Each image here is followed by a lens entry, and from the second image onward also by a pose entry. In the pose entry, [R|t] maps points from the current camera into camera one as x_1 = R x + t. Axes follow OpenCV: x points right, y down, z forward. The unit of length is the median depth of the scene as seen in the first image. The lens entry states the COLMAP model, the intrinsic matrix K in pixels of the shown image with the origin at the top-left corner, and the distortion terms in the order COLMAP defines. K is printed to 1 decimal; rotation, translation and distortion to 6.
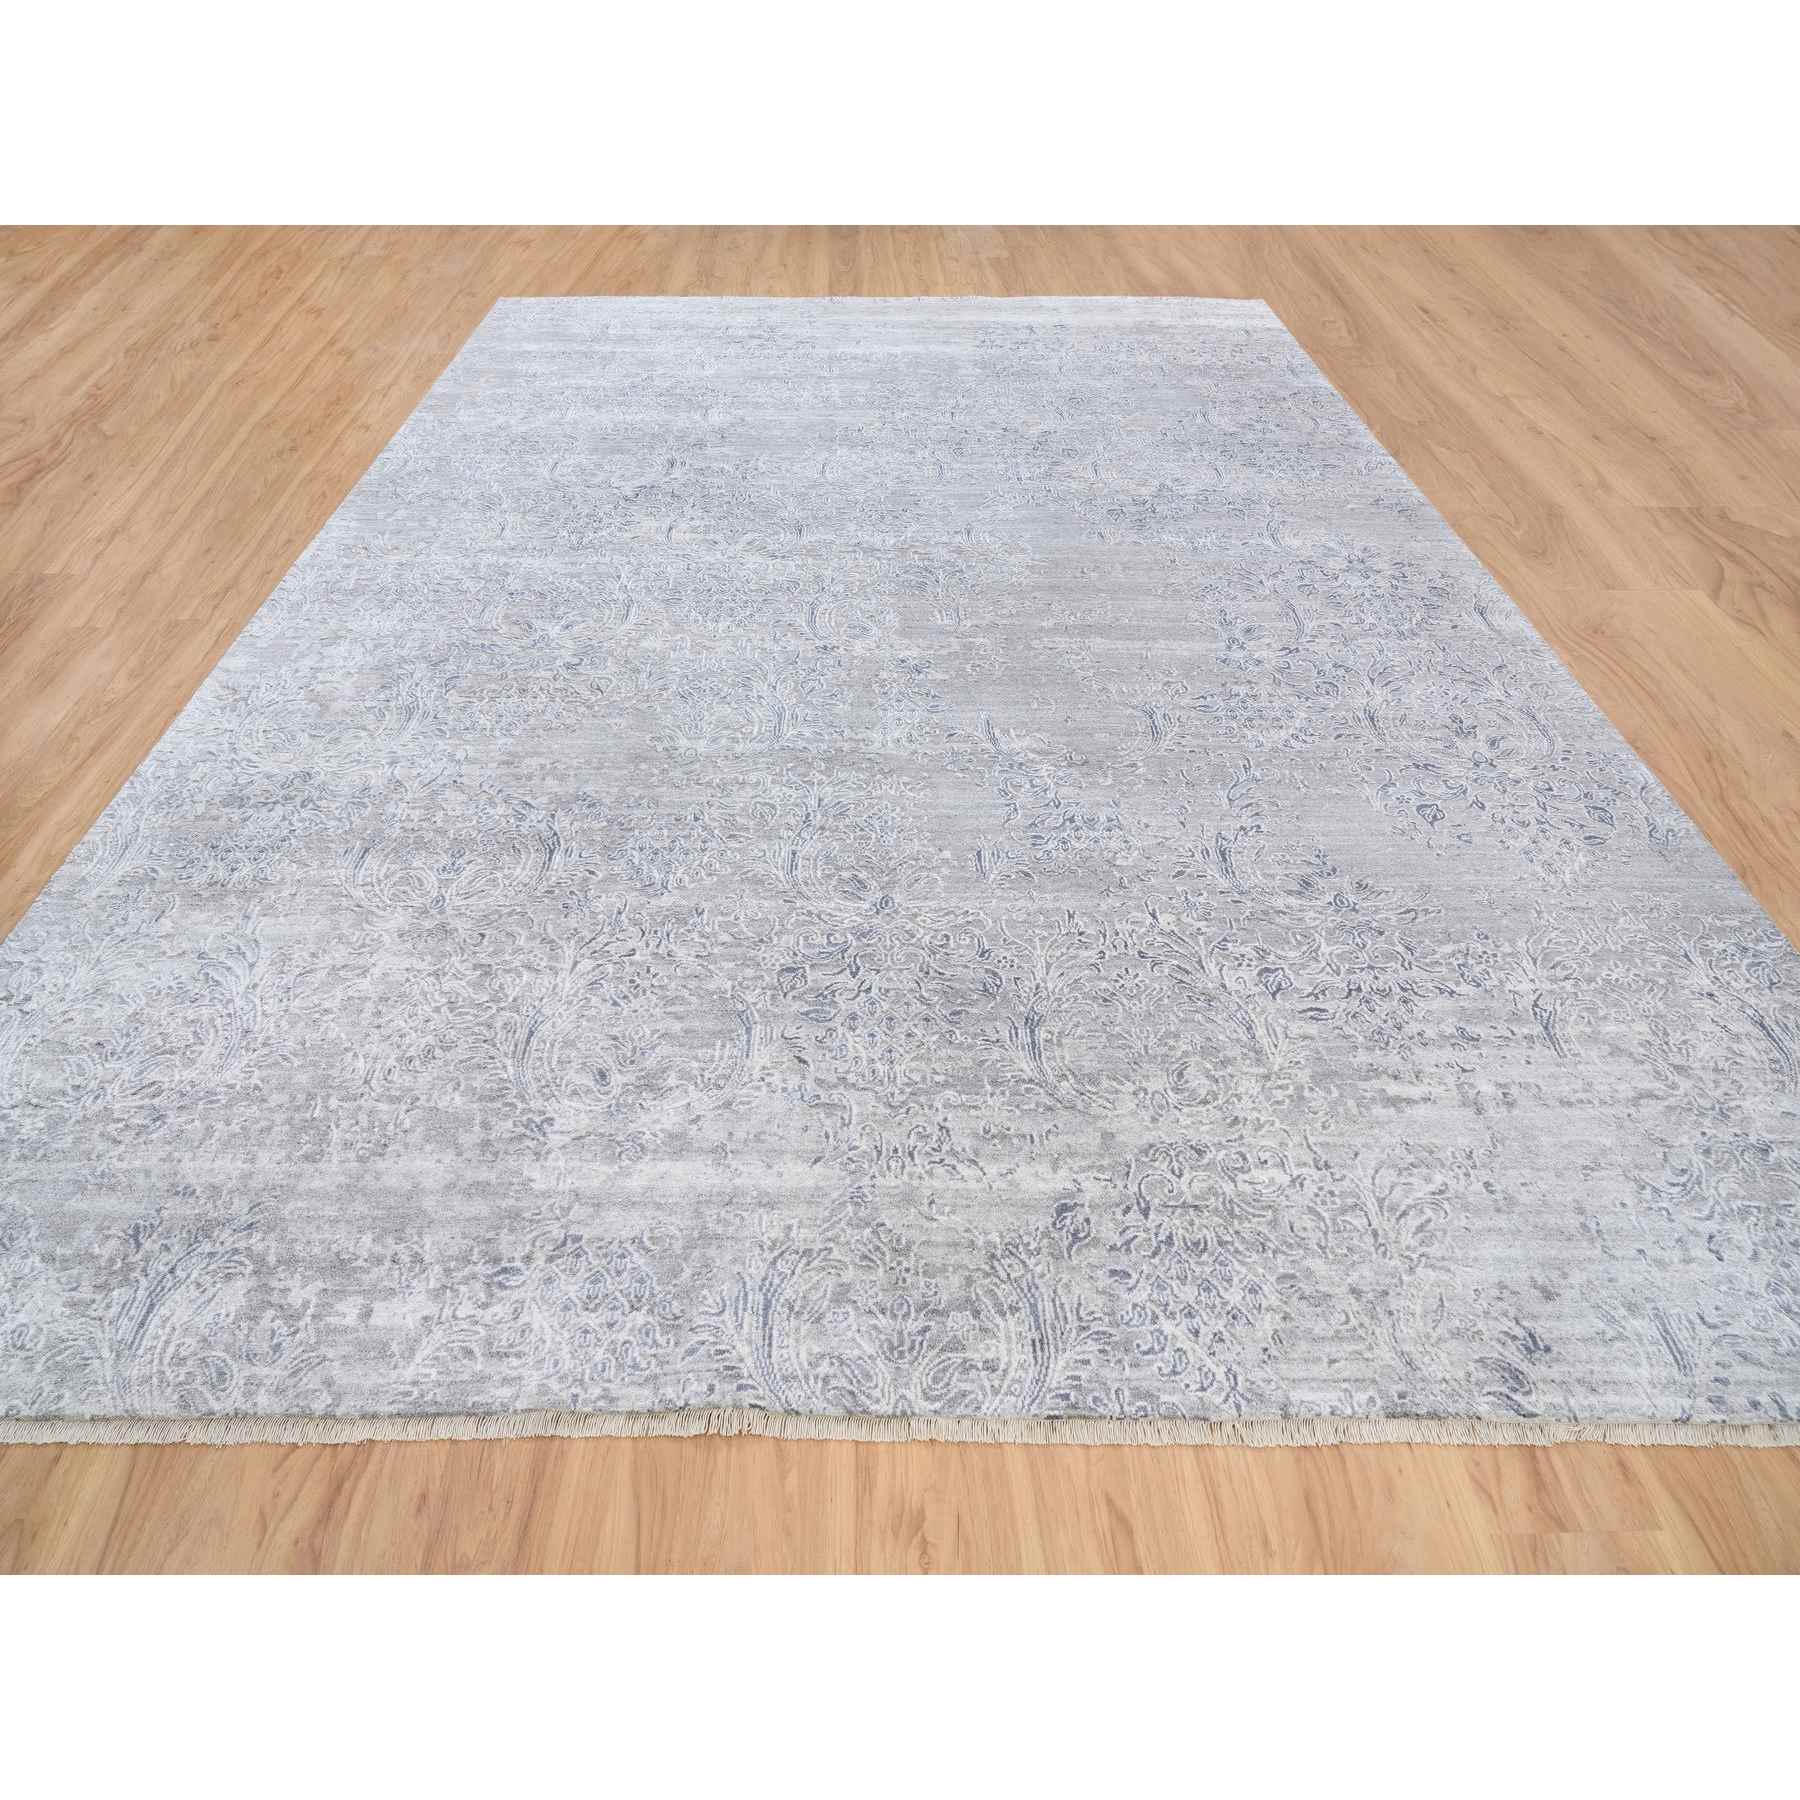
lens RADIAL K [[2200.5, 0, 1011.3], [0, 2200.5, 896.6], [0, 0, 1]] dist [-0.014381, 0.006343]
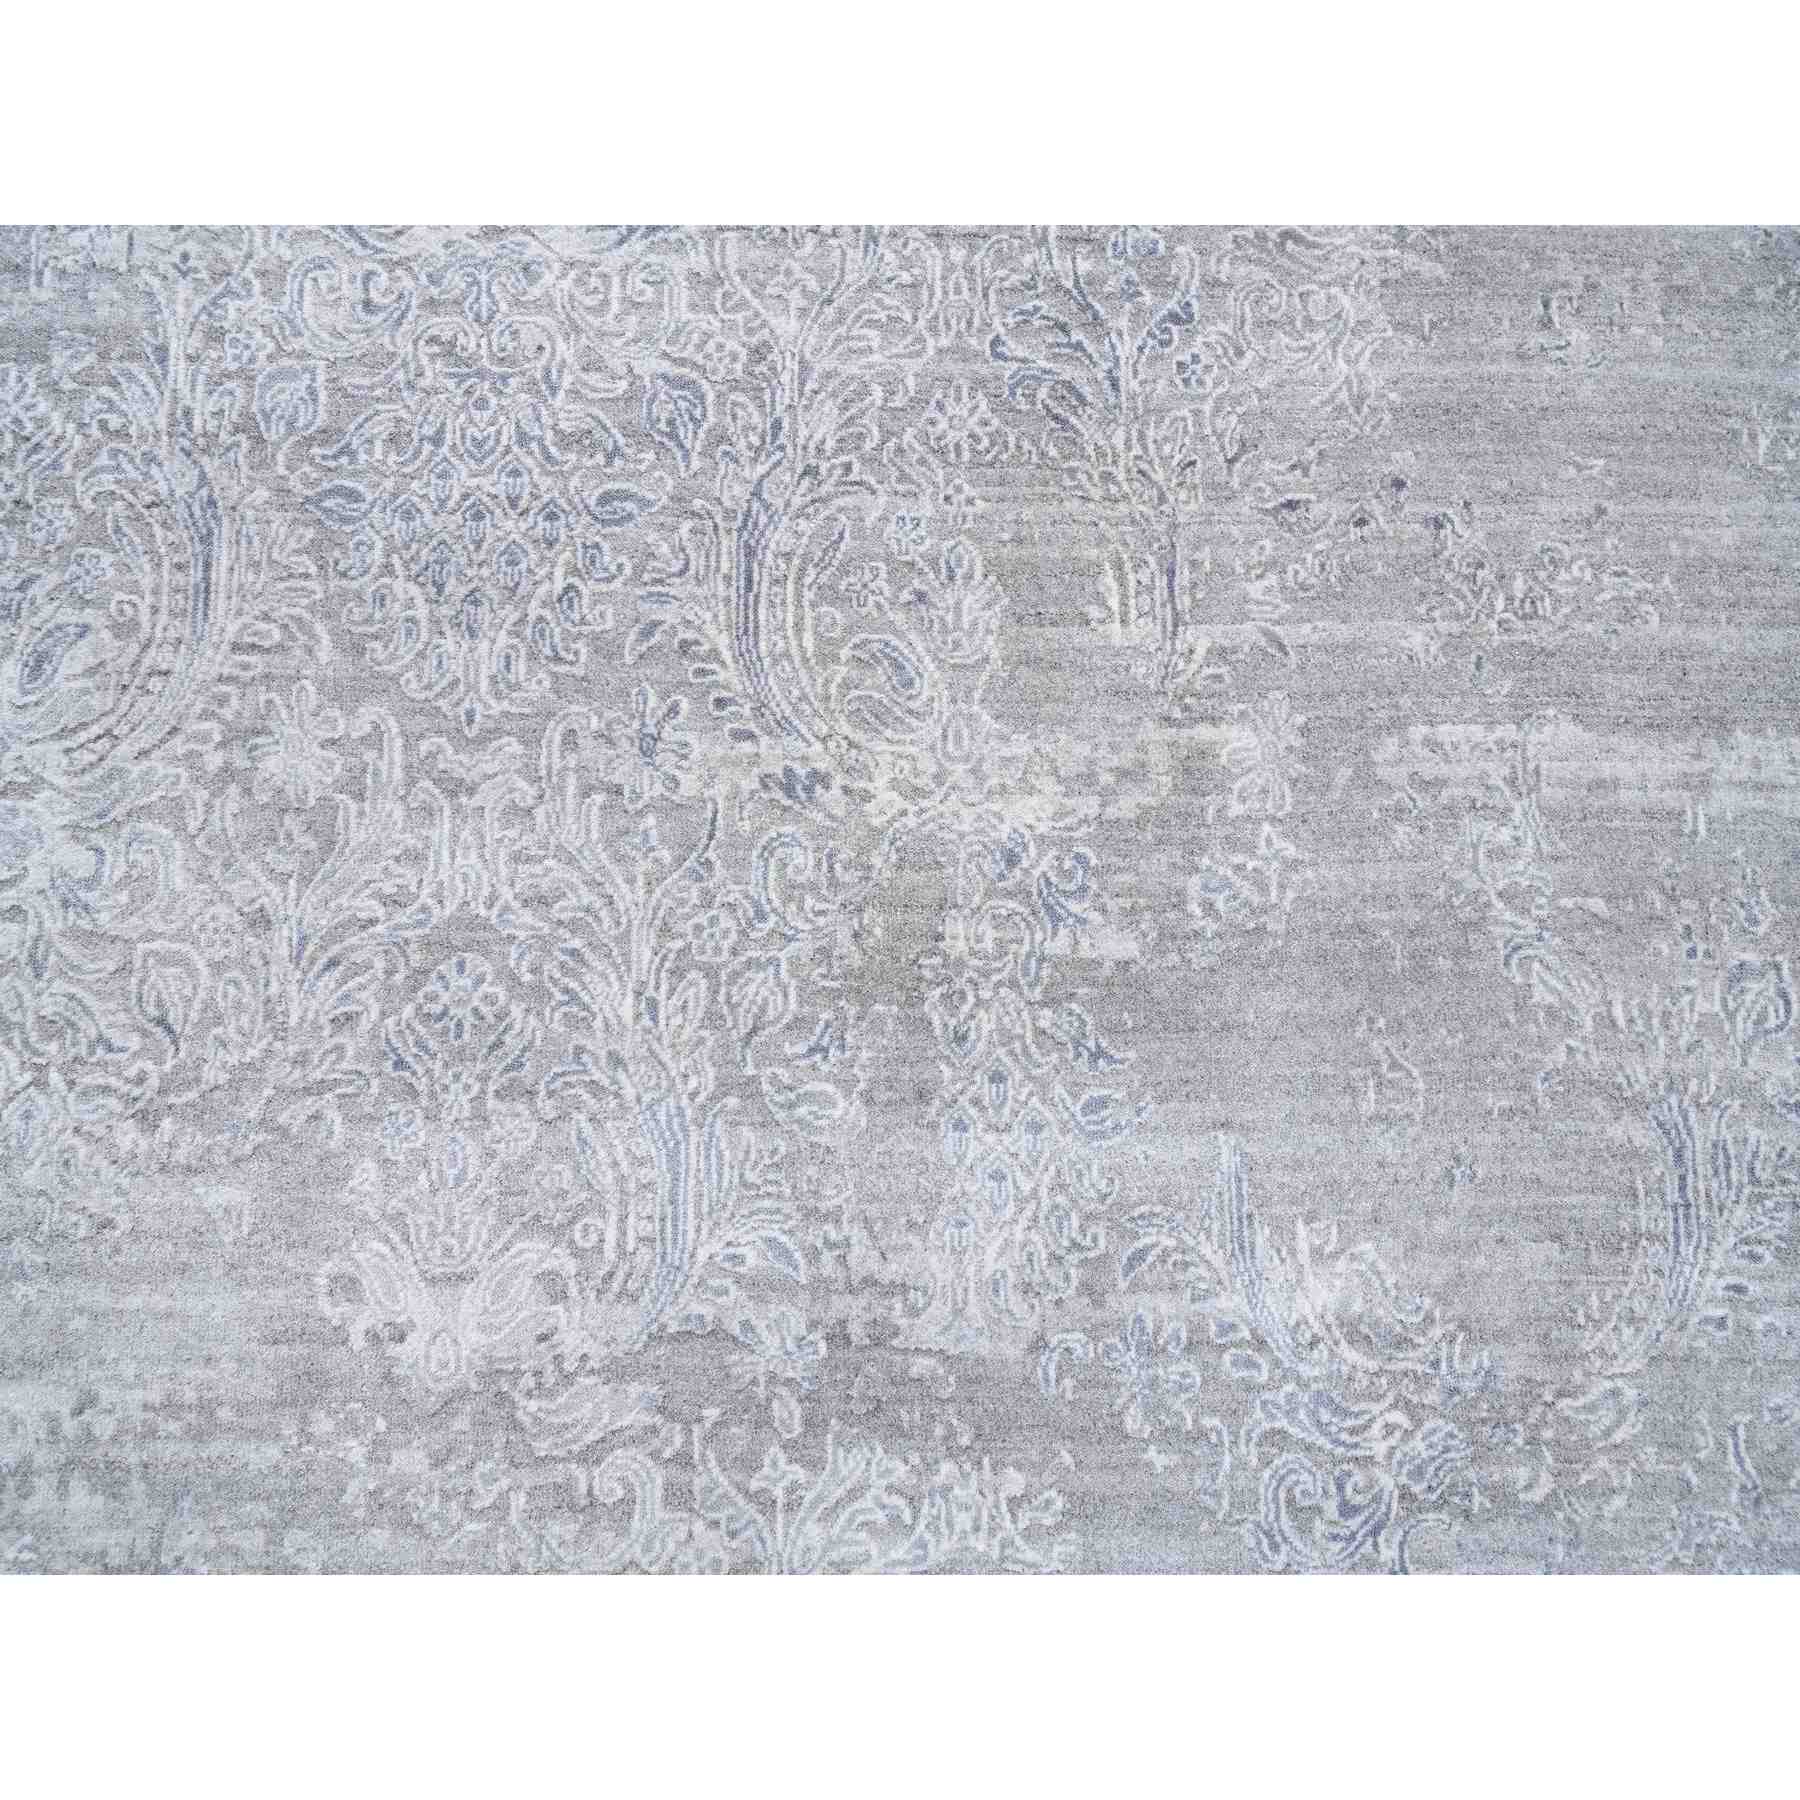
lens RADIAL K [[2200.5, 0, 1011.3], [0, 2200.5, 896.6], [0, 0, 1]] dist [-0.014381, 0.006343]
pose [[0.998989, 0.044501, 0.006316, -0.050498], [-0.032361, 0.614598, 0.788176, -0.378222], [0.031192, -0.787584, 0.615417, 0.768363]]
